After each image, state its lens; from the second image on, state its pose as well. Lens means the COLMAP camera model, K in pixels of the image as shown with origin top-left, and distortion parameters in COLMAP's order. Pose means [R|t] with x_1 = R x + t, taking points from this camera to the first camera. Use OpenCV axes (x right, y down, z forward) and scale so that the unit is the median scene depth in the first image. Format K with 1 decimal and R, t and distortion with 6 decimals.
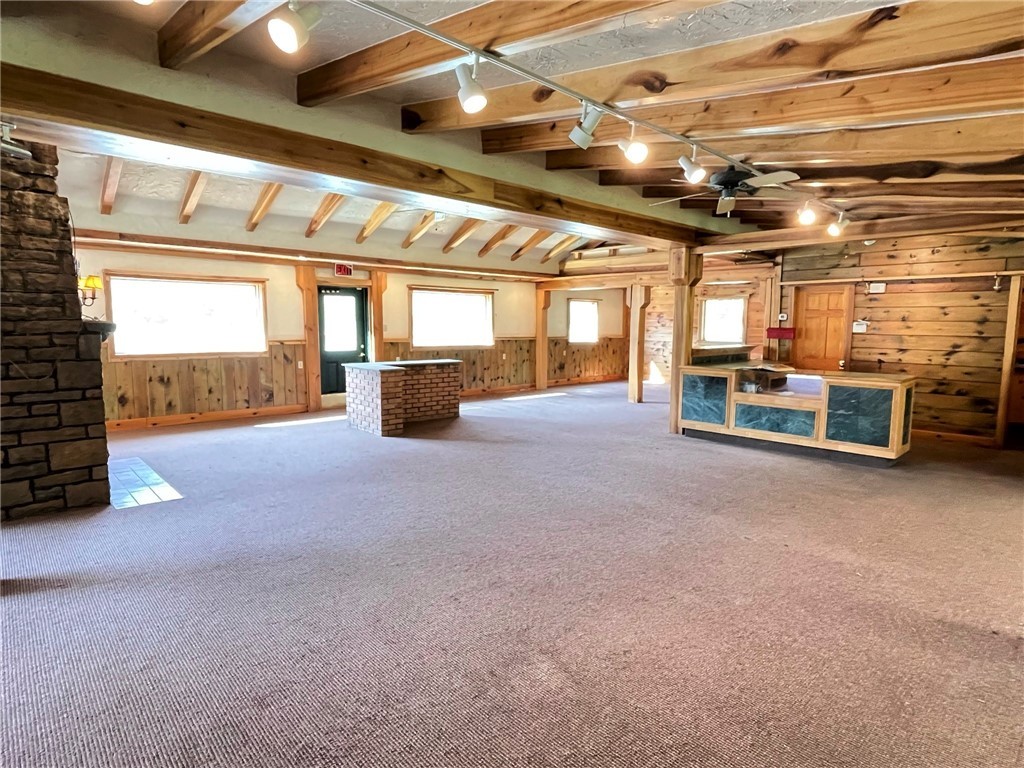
lens RADIAL K [[573.6, 0, 507.8], [0, 573.6, 387.2], [0, 0, 1]] dist [-0.001482, 0.000434]
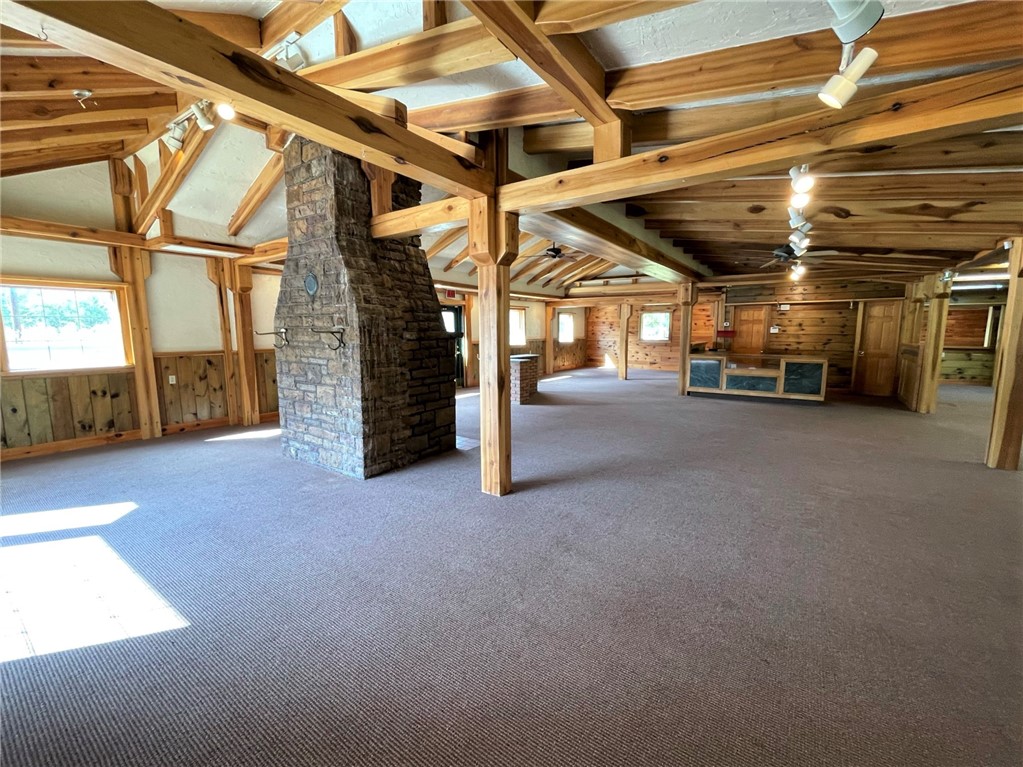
lens RADIAL K [[426.3, 0, 510.0], [0, 426.3, 387.8], [0, 0, 1]] dist [-0.002367, -0.000167]
pose [[0.975243, -0.040045, 0.217478, -0.441046], [0.034662, 0.998992, 0.028510, 0.006245], [-0.218401, -0.020265, 0.975649, -0.089203]]
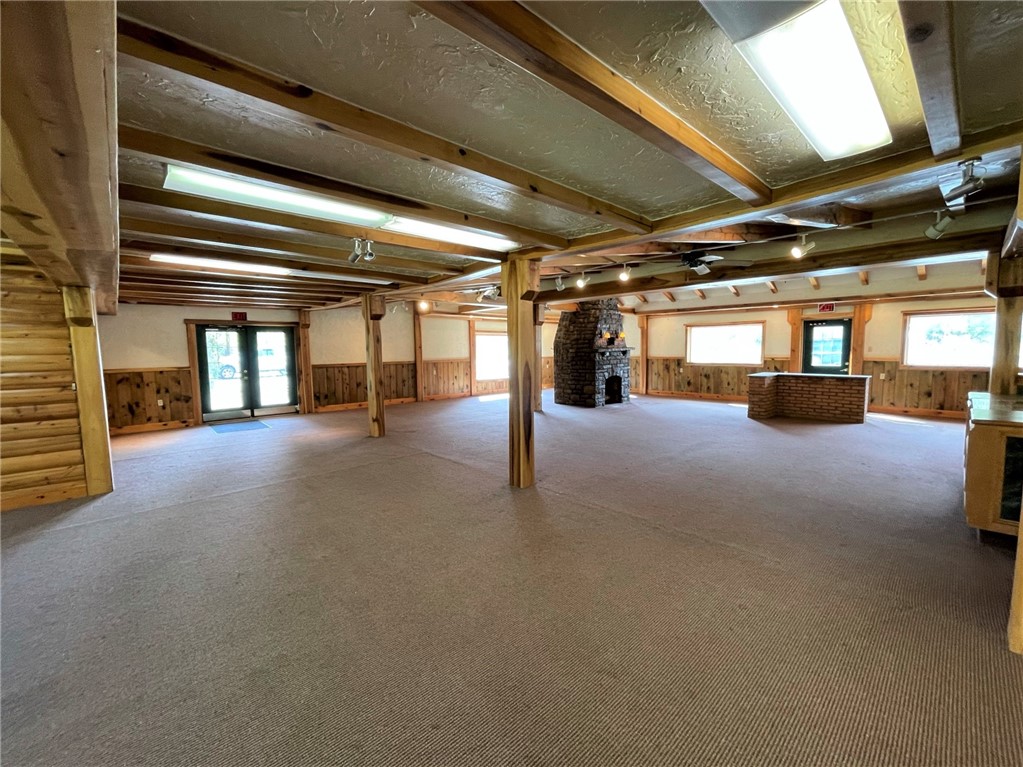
lens RADIAL K [[426.3, 0, 509.2], [0, 426.3, 386.2], [0, 0, 1]] dist [-0.002367, -0.000167]
pose [[-0.012415, 0.082390, -0.996523, 0.879270], [-0.097172, 0.991783, 0.083209, -0.031668], [0.995190, 0.097867, -0.004307, 0.299158]]
